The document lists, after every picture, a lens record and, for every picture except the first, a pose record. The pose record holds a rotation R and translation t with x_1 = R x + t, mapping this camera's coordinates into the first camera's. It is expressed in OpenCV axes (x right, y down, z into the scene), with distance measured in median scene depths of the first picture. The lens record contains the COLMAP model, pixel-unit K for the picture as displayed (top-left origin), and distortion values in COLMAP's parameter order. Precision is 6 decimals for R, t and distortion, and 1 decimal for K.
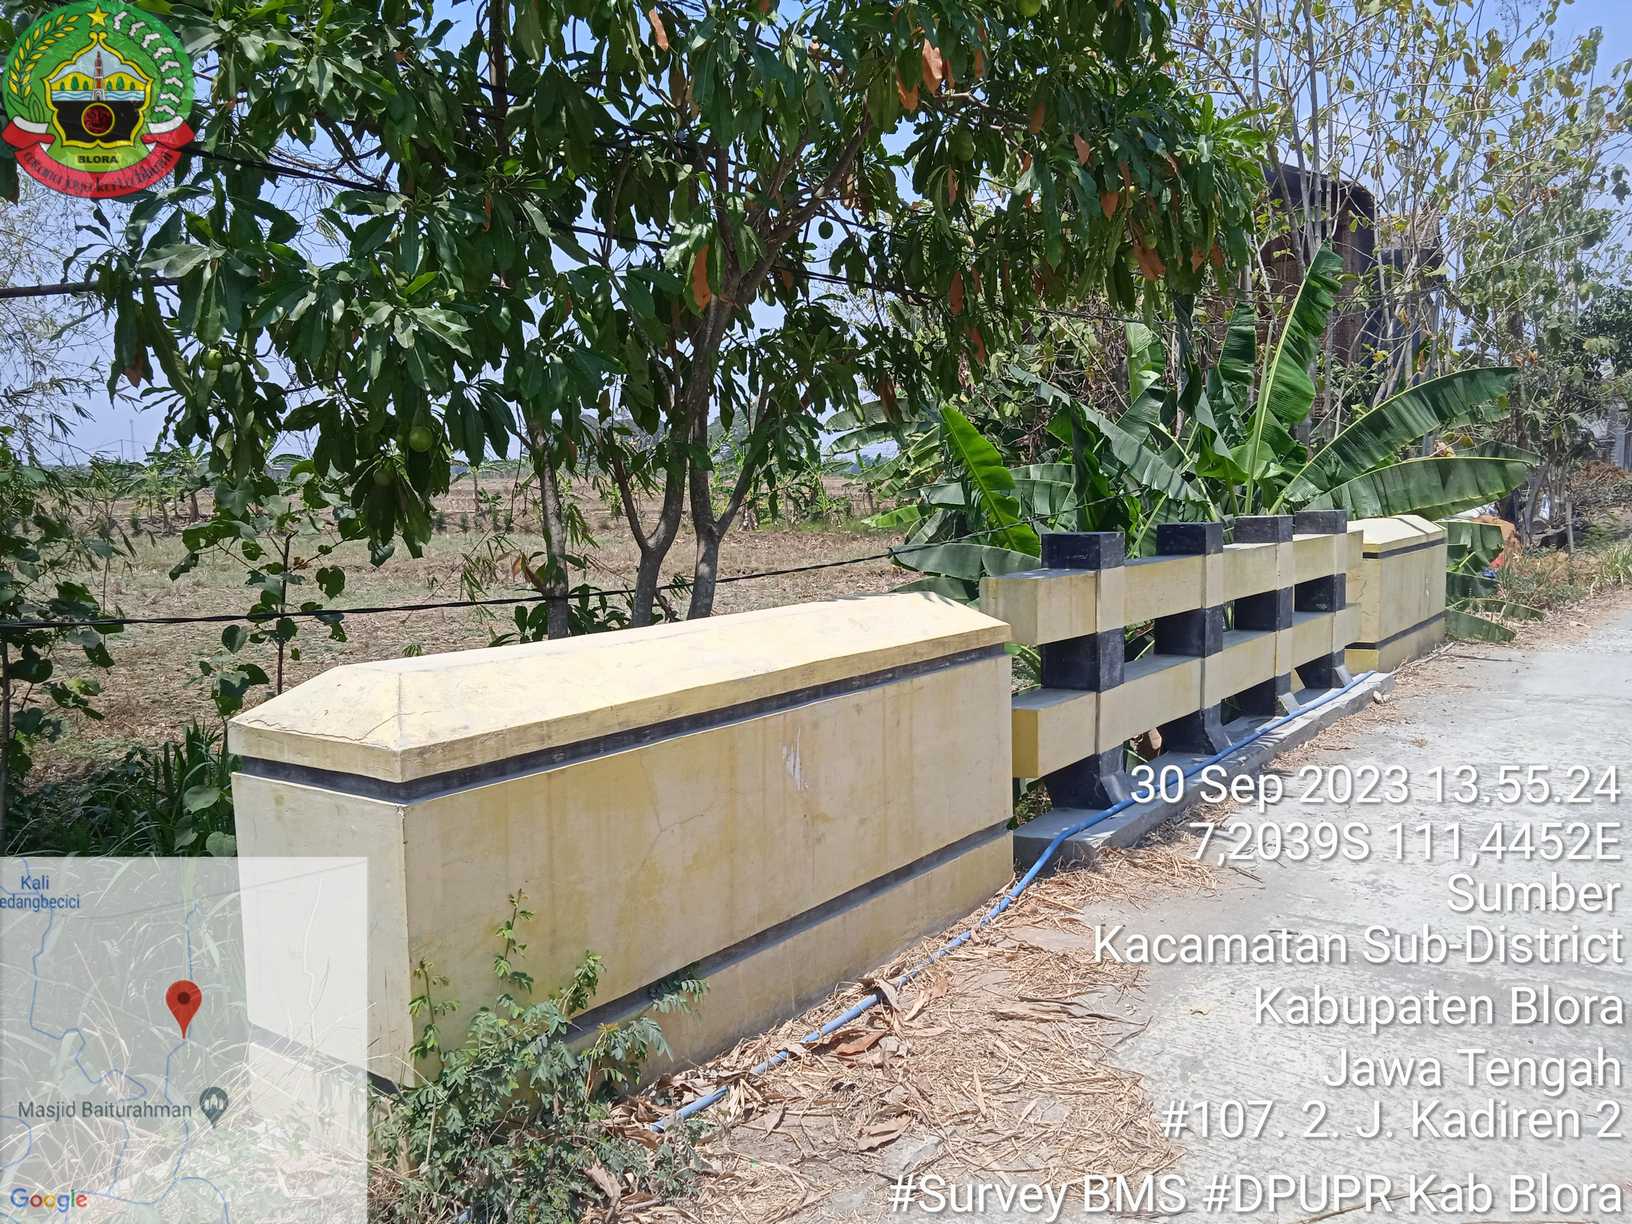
lens RADIAL K [[1318.7, 0, 816.0], [0, 1318.7, 612.0], [0, 0, 1]] dist [0.006061, 0.006489]
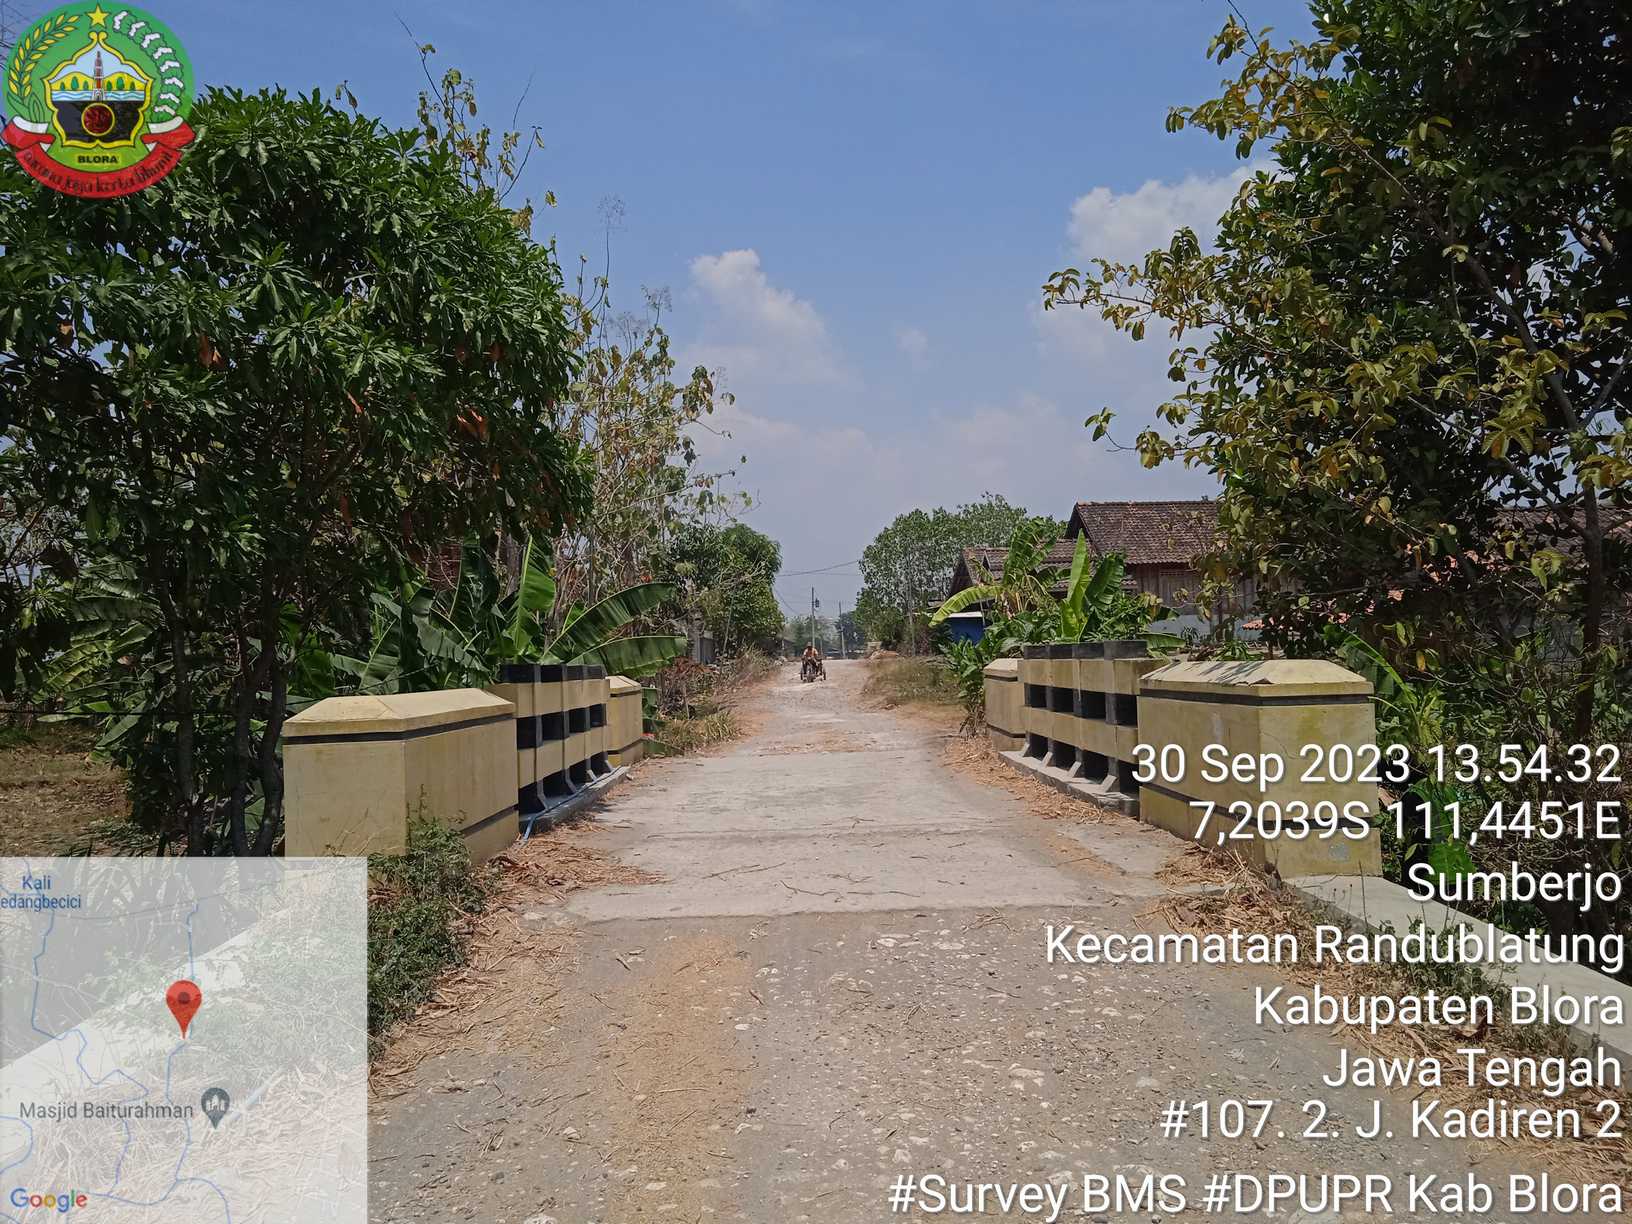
lens RADIAL K [[1318.7, 0, 816.0], [0, 1318.7, 612.0], [0, 0, 1]] dist [0.006061, 0.006489]
pose [[0.802092, 0.014373, 0.597027, -0.349608], [0.078544, 0.988487, -0.129319, 0.085021], [-0.592013, 0.150619, 0.791729, -0.445007]]
